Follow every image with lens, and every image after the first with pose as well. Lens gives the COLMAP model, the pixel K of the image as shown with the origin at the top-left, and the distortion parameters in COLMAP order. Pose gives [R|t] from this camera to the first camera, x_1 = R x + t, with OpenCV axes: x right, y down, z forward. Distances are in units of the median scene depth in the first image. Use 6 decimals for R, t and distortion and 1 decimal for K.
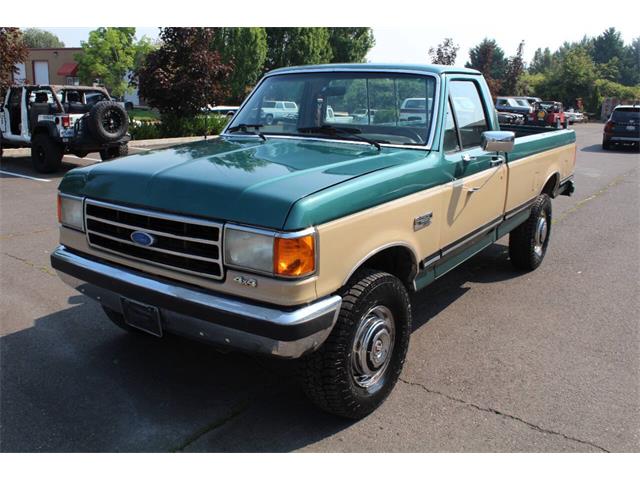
lens RADIAL K [[590.0, 0, 321.9], [0, 590.0, 235.5], [0, 0, 1]] dist [-0.013327, 0.008184]
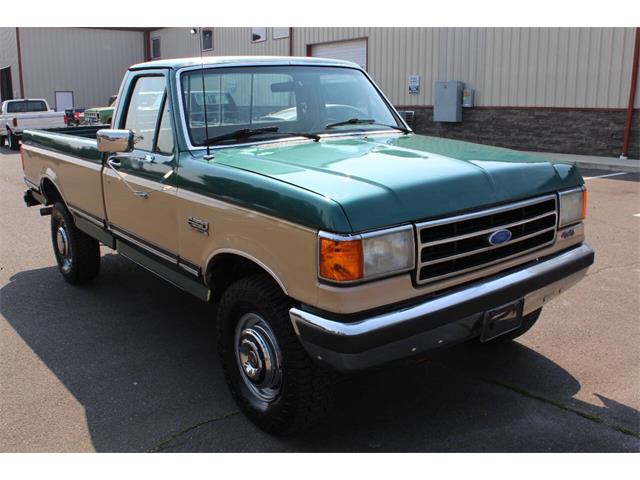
lens RADIAL K [[590.0, 0, 321.9], [0, 590.0, 235.5], [0, 0, 1]] dist [-0.013327, 0.008184]
pose [[0.278425, -0.237289, 0.930684, -1.227906], [0.250522, 0.953399, 0.168133, -0.221160], [-0.927210, 0.186345, 0.324897, 0.939640]]
